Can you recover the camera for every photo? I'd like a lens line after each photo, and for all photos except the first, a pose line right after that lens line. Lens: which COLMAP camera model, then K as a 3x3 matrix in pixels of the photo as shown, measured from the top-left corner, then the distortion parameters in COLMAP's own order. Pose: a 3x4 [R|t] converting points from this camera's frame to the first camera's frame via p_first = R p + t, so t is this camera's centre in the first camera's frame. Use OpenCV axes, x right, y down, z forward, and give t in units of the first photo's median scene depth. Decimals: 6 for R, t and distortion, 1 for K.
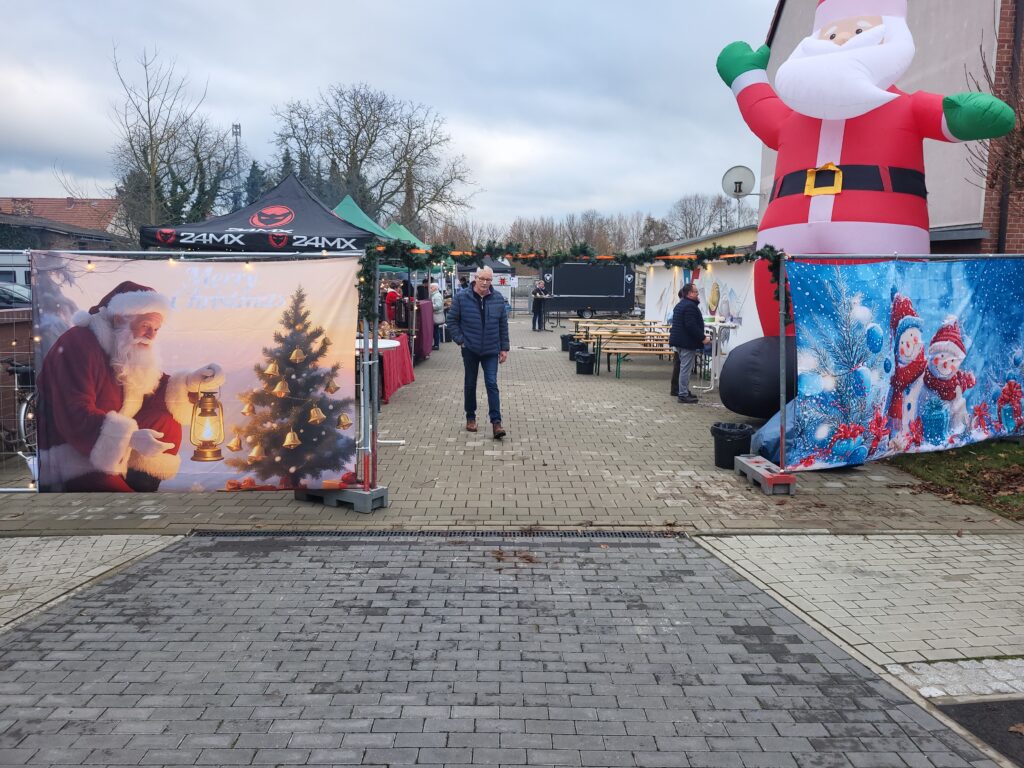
lens RADIAL K [[779.7, 0, 510.2], [0, 779.7, 374.7], [0, 0, 1]] dist [0.055510, -0.042594]
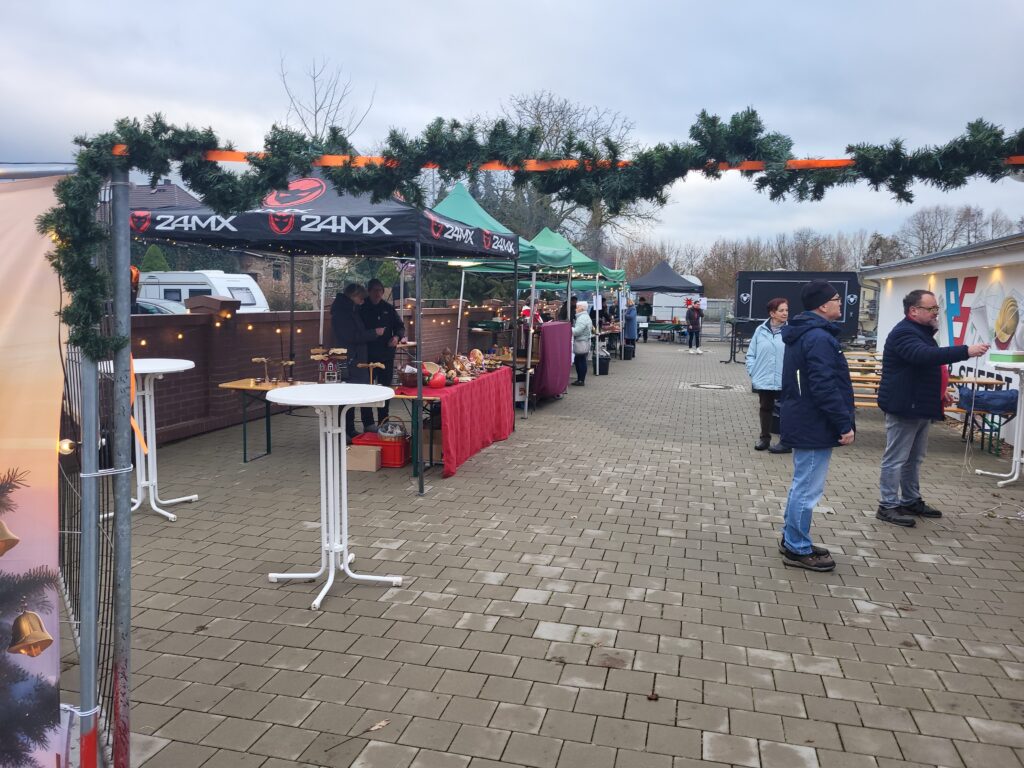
lens RADIAL K [[779.7, 0, 493.6], [0, 779.7, 378.9], [0, 0, 1]] dist [0.055510, -0.042594]
pose [[0.961019, 0.031528, -0.274680, 0.088013], [-0.038702, 0.999036, -0.020737, -0.057223], [0.273761, 0.030560, 0.961312, 0.689736]]
